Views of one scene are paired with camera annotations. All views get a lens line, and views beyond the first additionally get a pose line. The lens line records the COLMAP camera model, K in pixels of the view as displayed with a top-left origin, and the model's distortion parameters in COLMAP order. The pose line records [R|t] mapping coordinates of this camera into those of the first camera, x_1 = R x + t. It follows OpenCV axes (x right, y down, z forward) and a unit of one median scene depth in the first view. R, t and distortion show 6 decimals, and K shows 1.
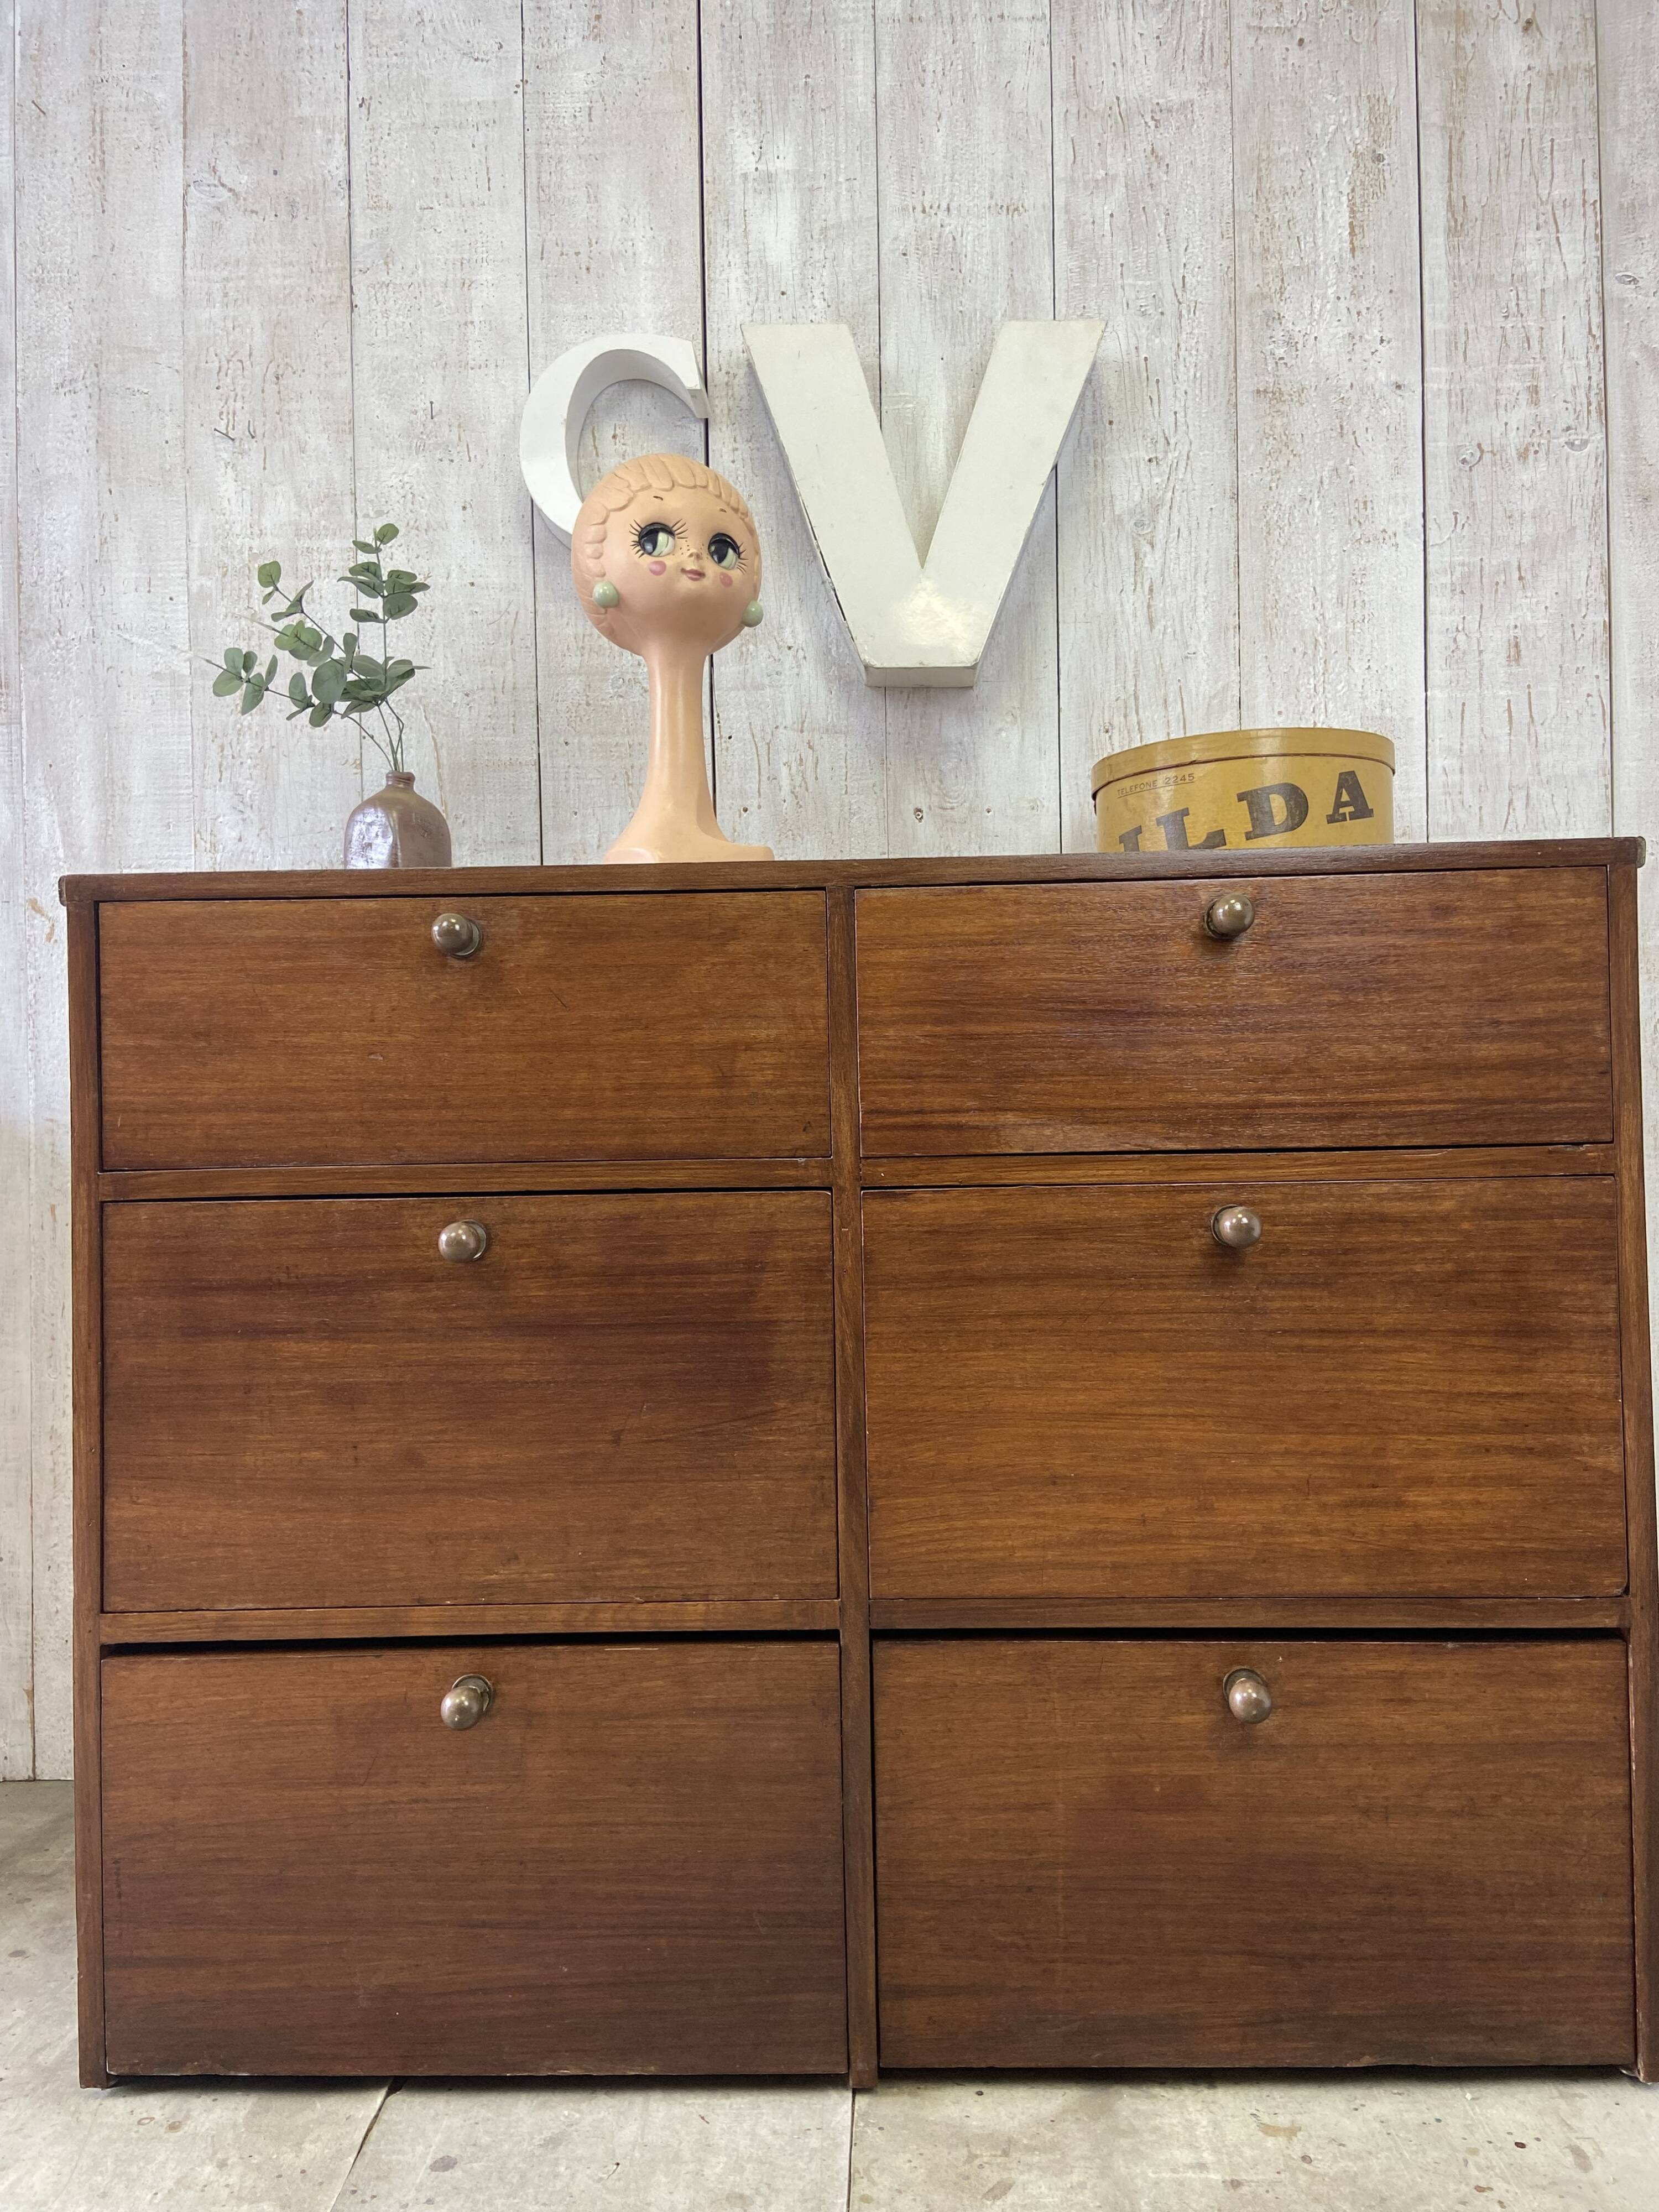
lens RADIAL K [[1664.7, 0, 826.4], [0, 1664.7, 1104.1], [0, 0, 1]] dist [0.123112, -0.154724]
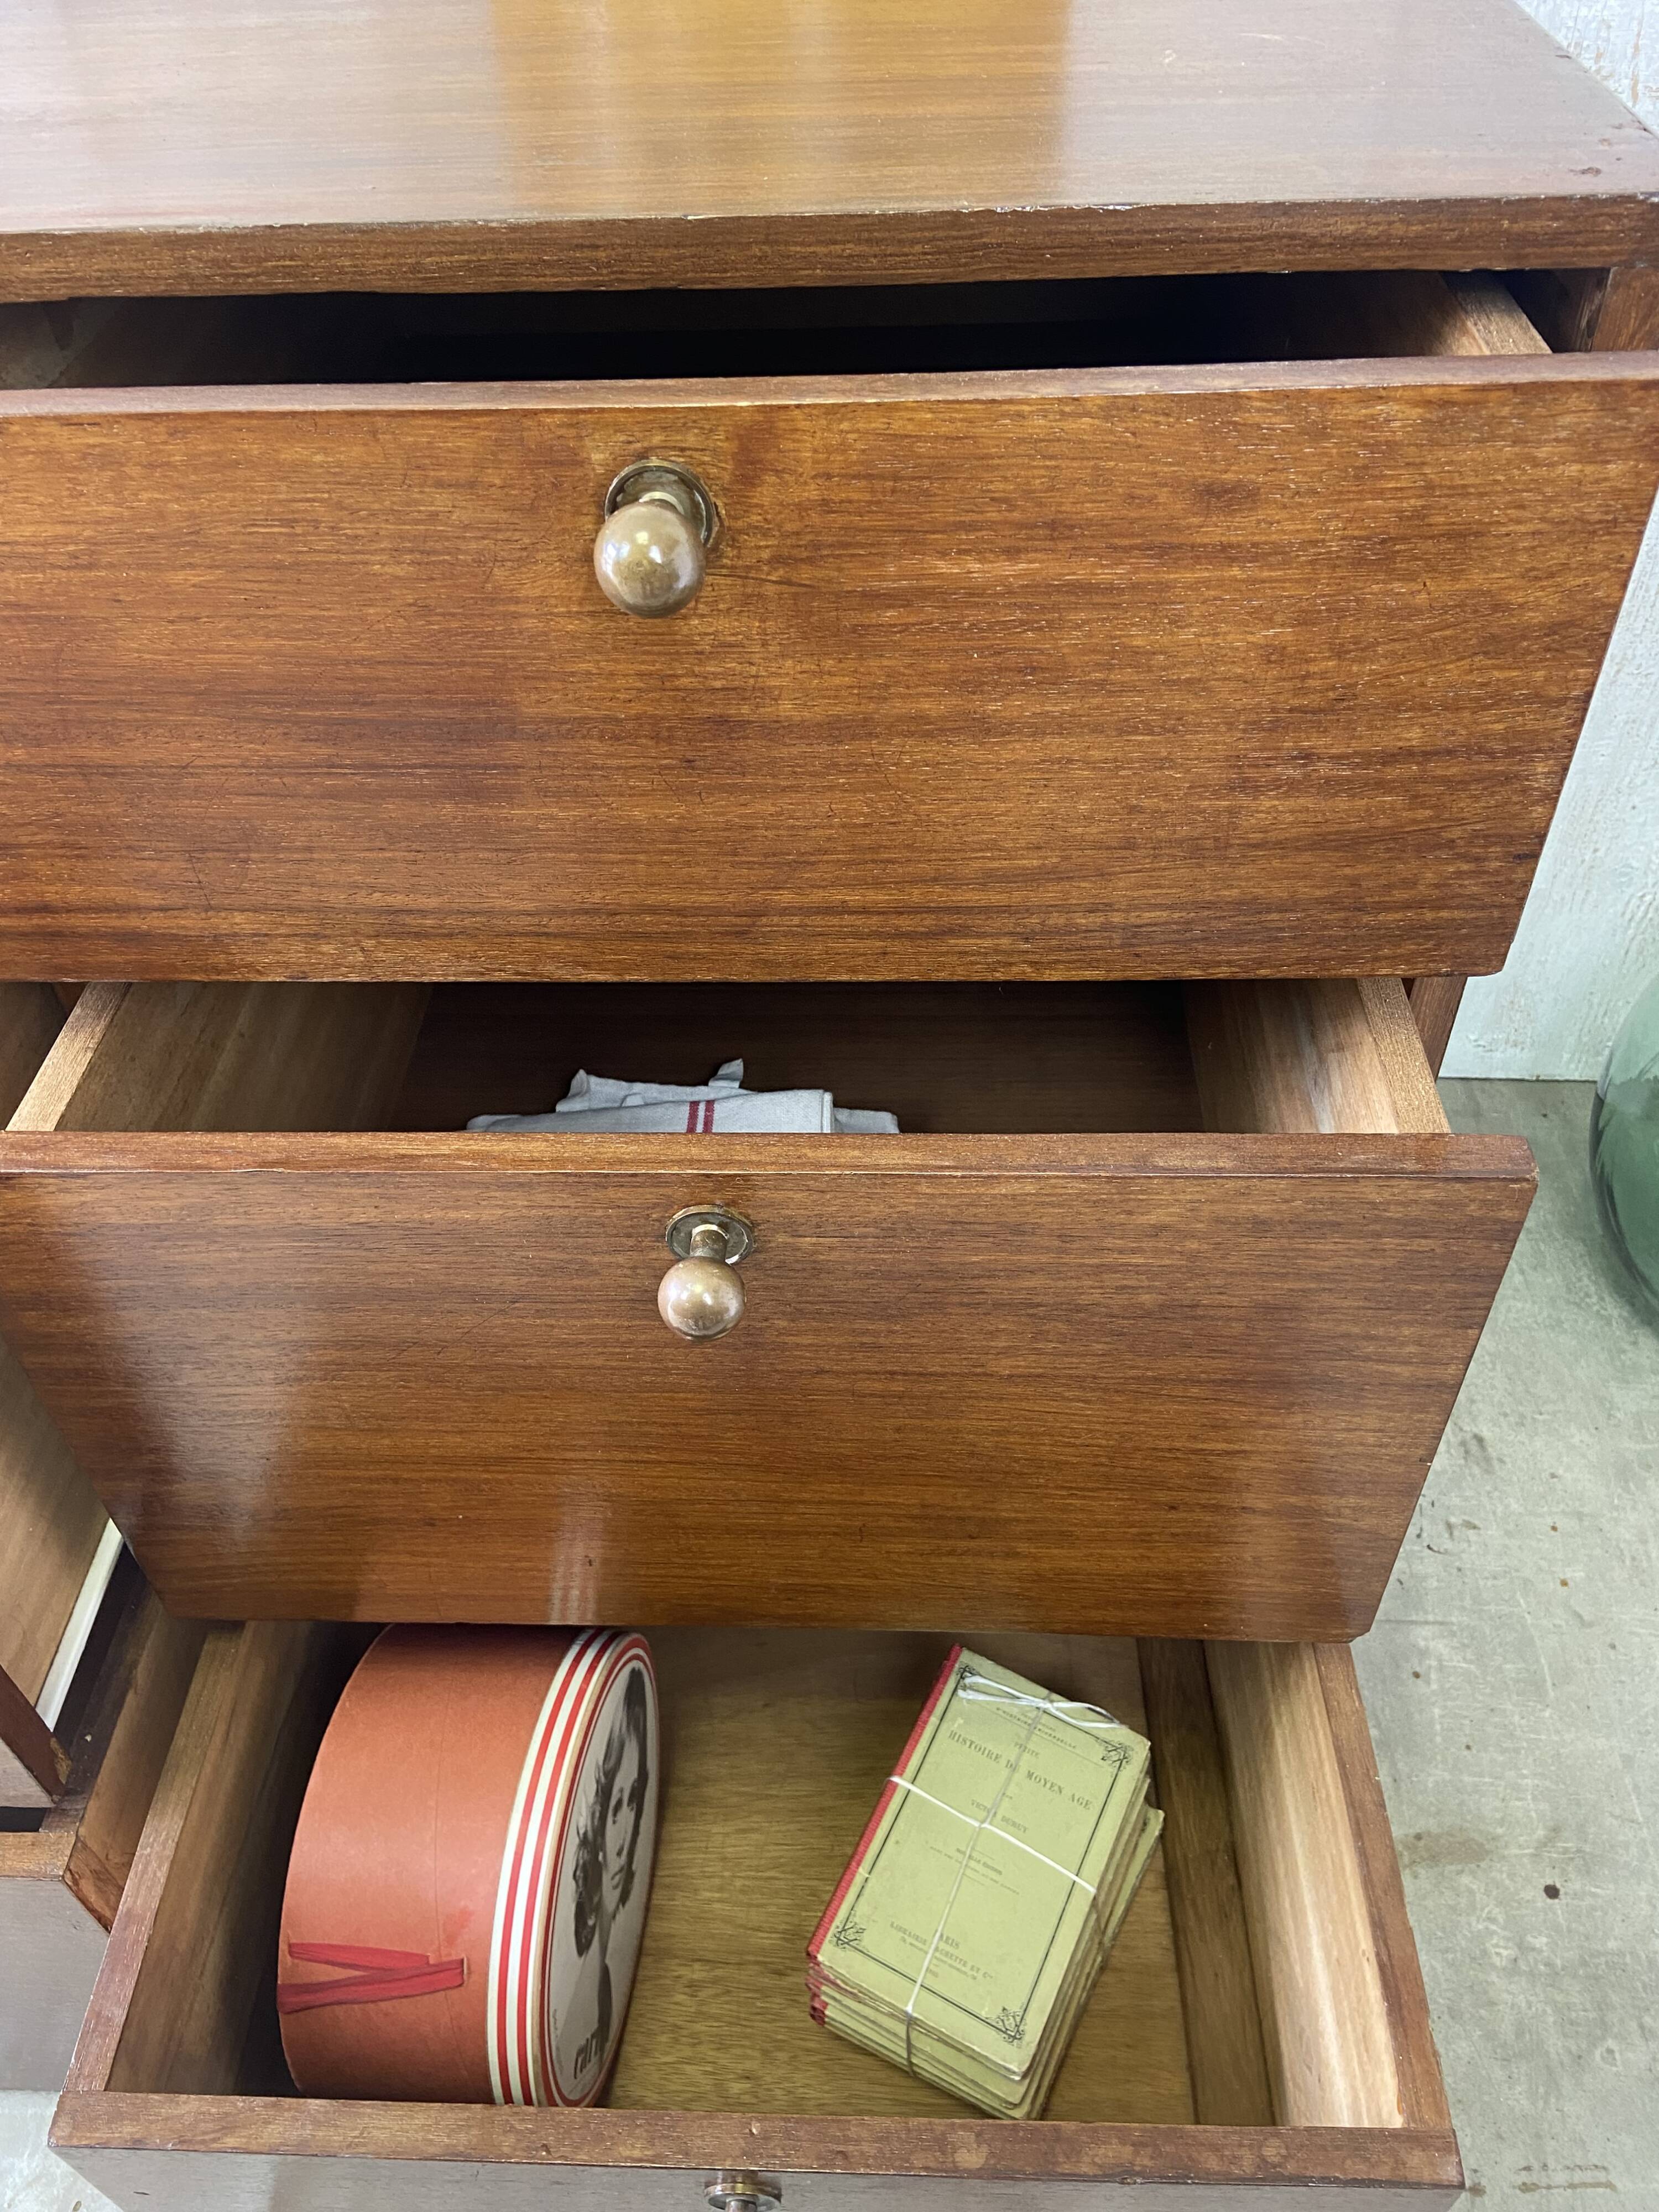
lens RADIAL K [[1680.3, 0, 821.1], [0, 1680.3, 1125.1], [0, 0, 1]] dist [0.091911, -0.072483]
pose [[0.999736, -0.001360, -0.022934, 0.190704], [0.017259, 0.703342, 0.710642, -0.193048], [0.015164, -0.710851, 0.703180, 0.424202]]
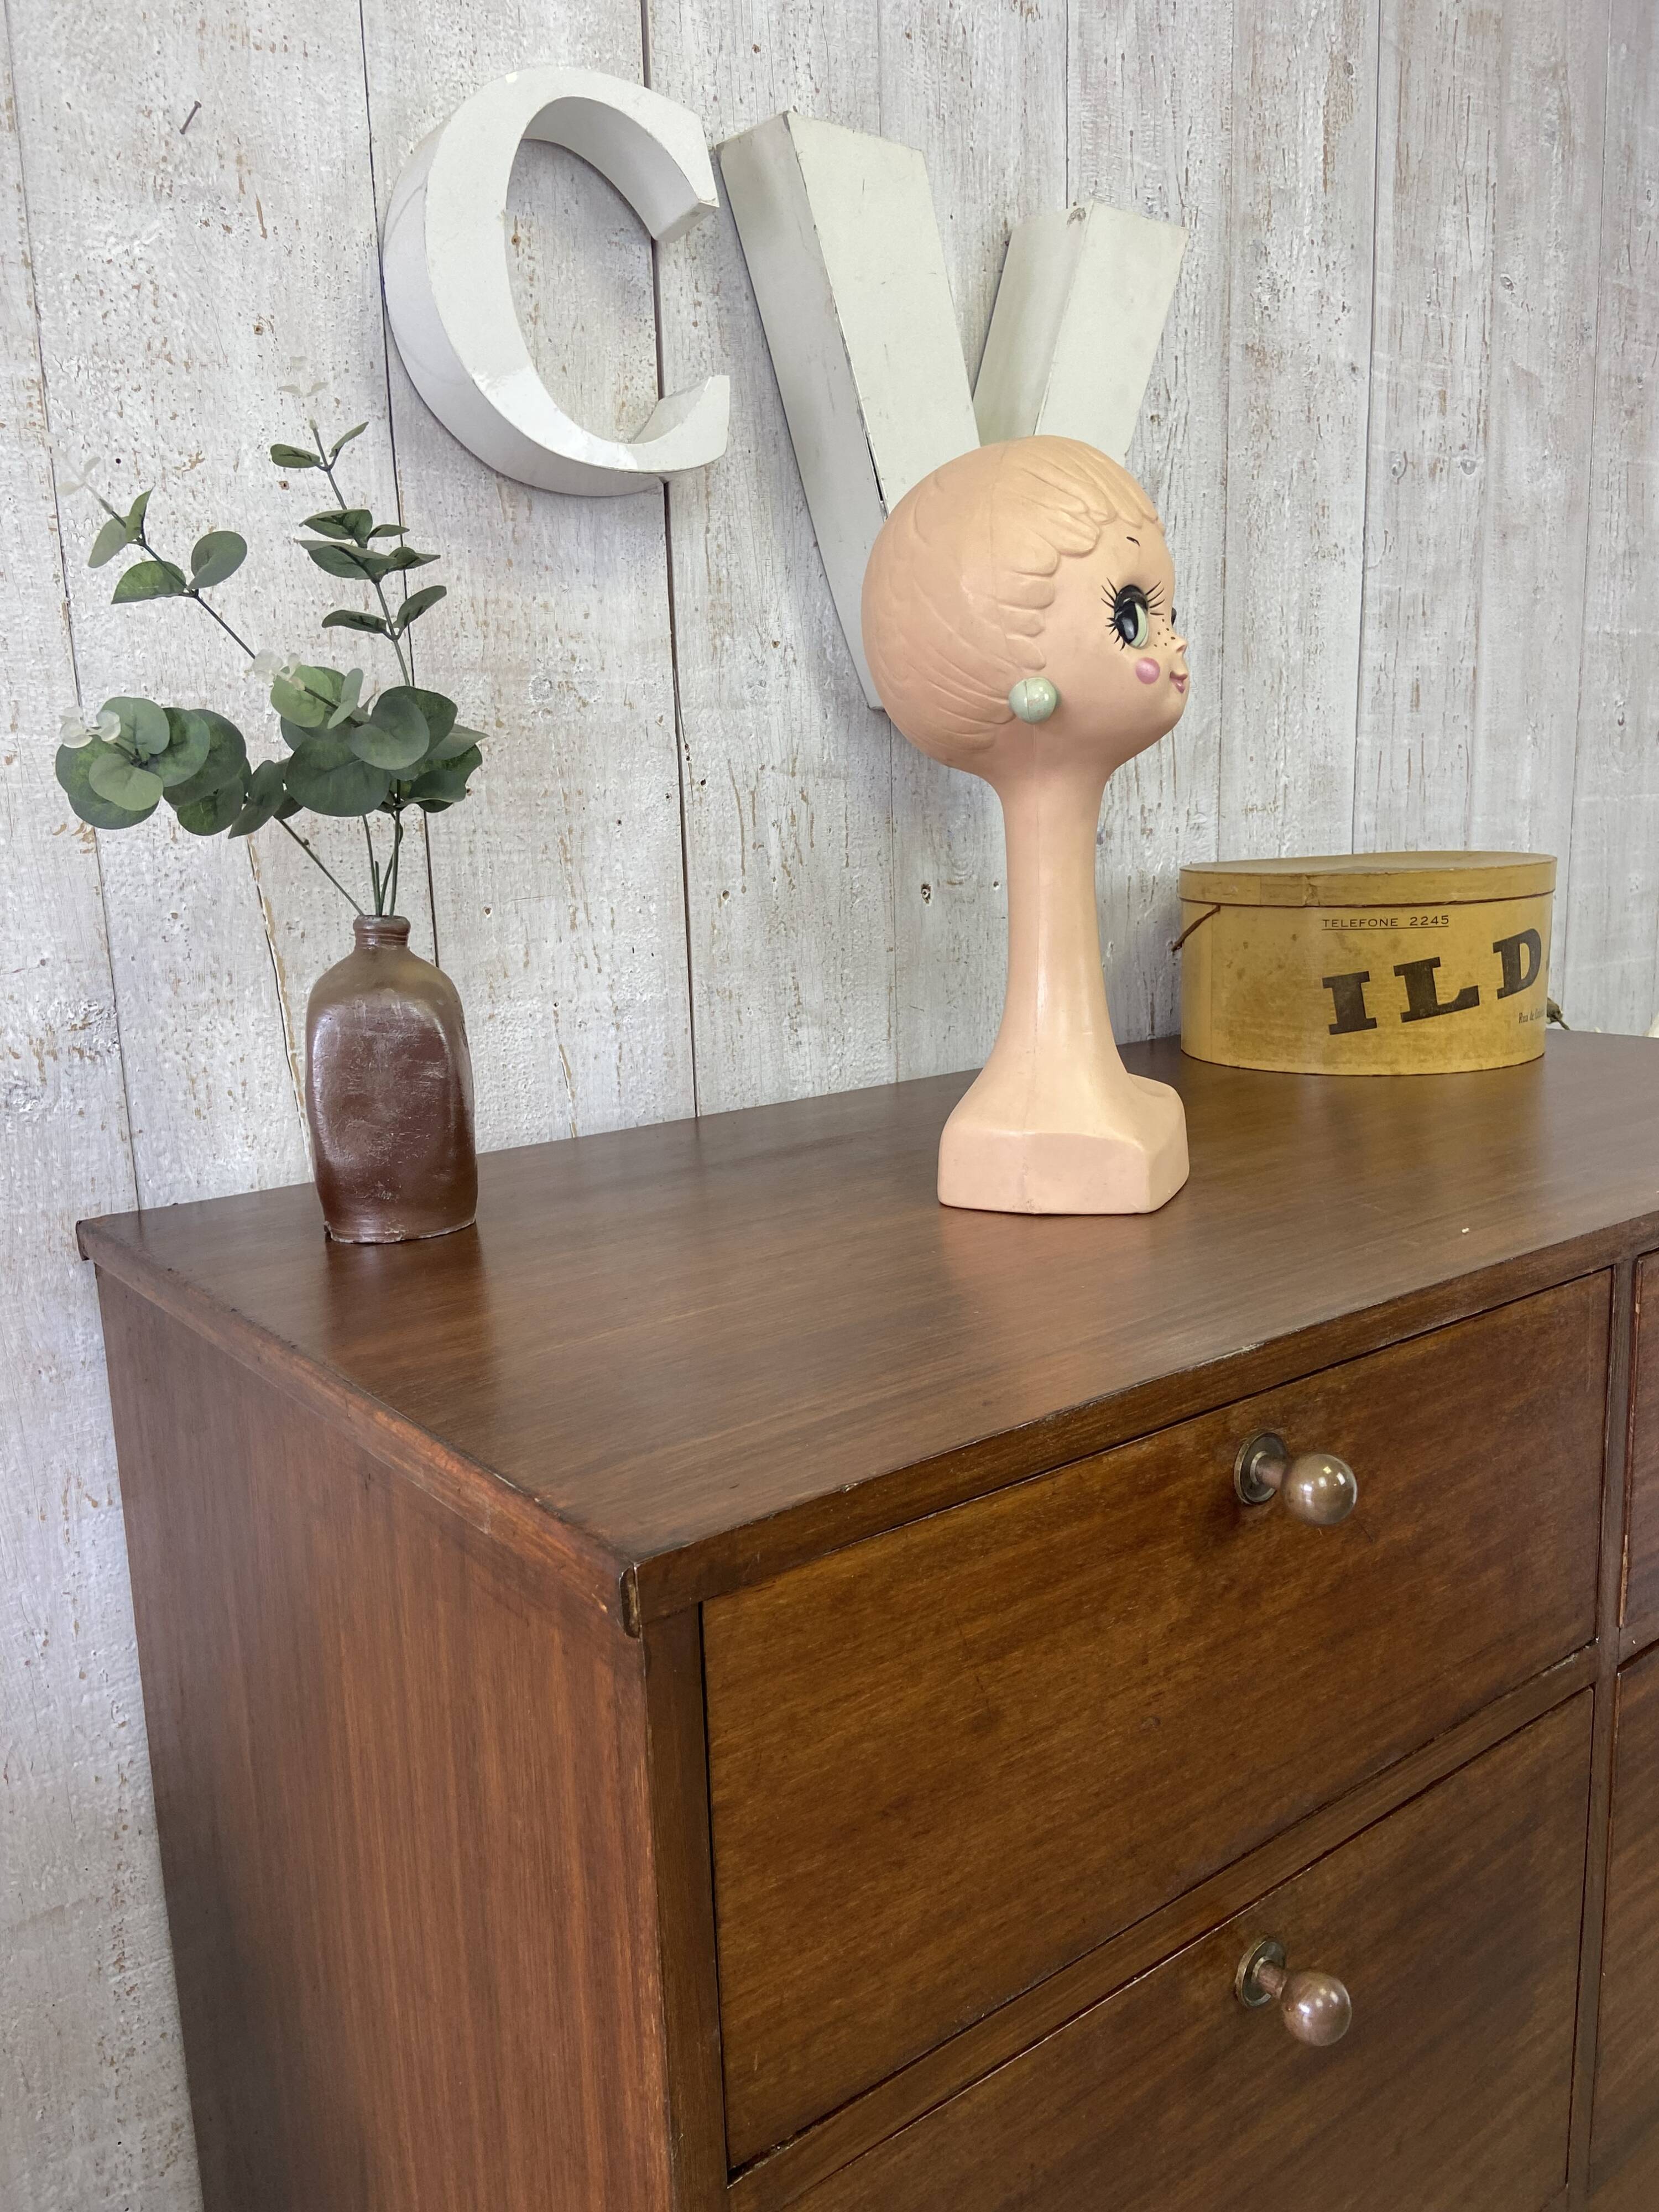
lens RADIAL K [[1664.7, 0, 824.5], [0, 1664.7, 1114.8], [0, 0, 1]] dist [0.123112, -0.154724]
pose [[0.773783, -0.124701, 0.621056, -0.445872], [0.011459, 0.983027, 0.183103, -0.214557], [-0.633348, -0.134565, 0.762078, 0.470137]]
